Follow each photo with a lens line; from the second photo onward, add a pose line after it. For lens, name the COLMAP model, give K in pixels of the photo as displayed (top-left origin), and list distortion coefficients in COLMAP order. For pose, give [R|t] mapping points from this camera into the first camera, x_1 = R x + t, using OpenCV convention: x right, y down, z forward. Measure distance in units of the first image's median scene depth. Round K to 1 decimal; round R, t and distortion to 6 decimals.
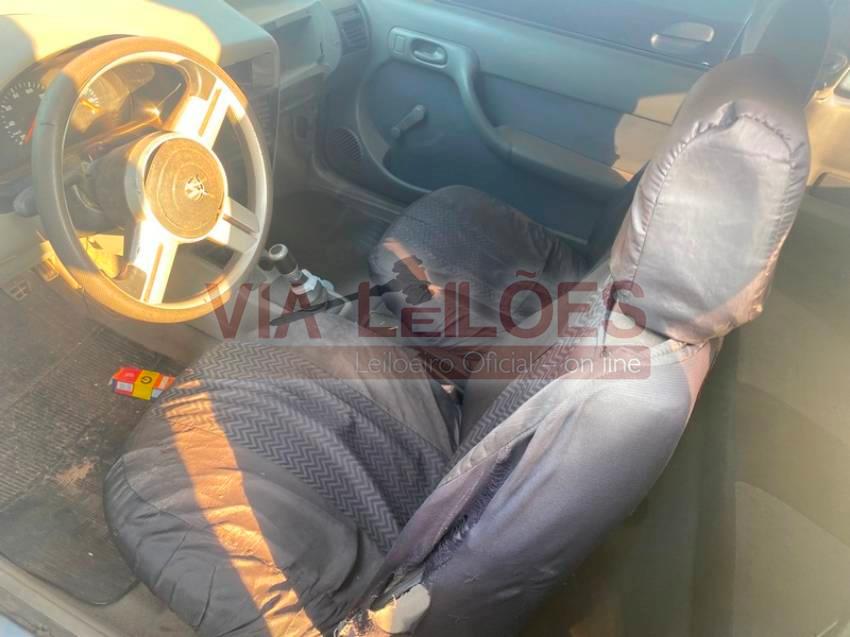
lens RADIAL K [[656.5, 0, 425.0], [0, 656.5, 318.5], [0, 0, 1]] dist [0.006661, 0.004185]
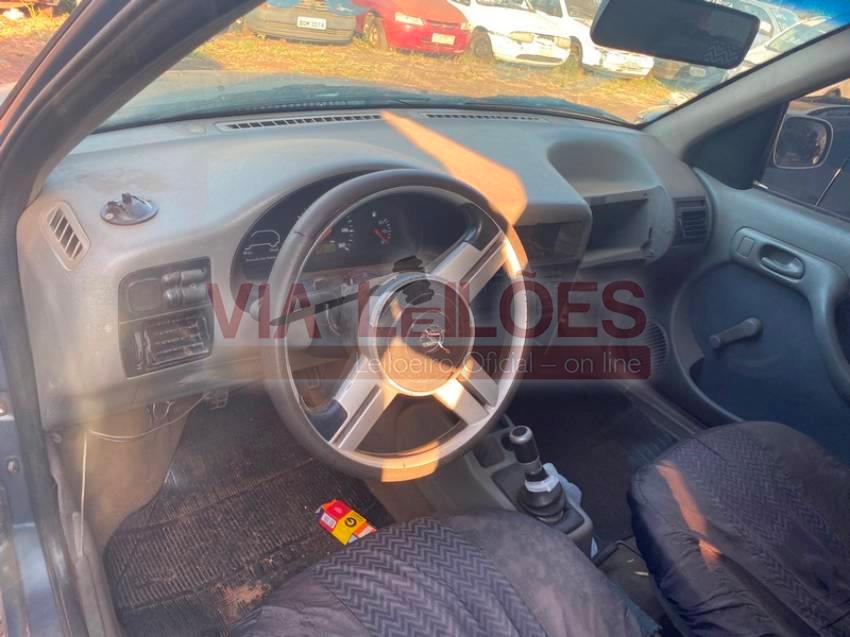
lens RADIAL K [[575.7, 0, 483.2], [0, 575.7, 323.9], [0, 0, 1]] dist [0.079454, -0.161848]
pose [[0.860603, 0.233476, -0.452604, 0.038720], [-0.346078, 0.920103, -0.183414, -0.079231], [0.373620, 0.314483, 0.872645, 0.286163]]
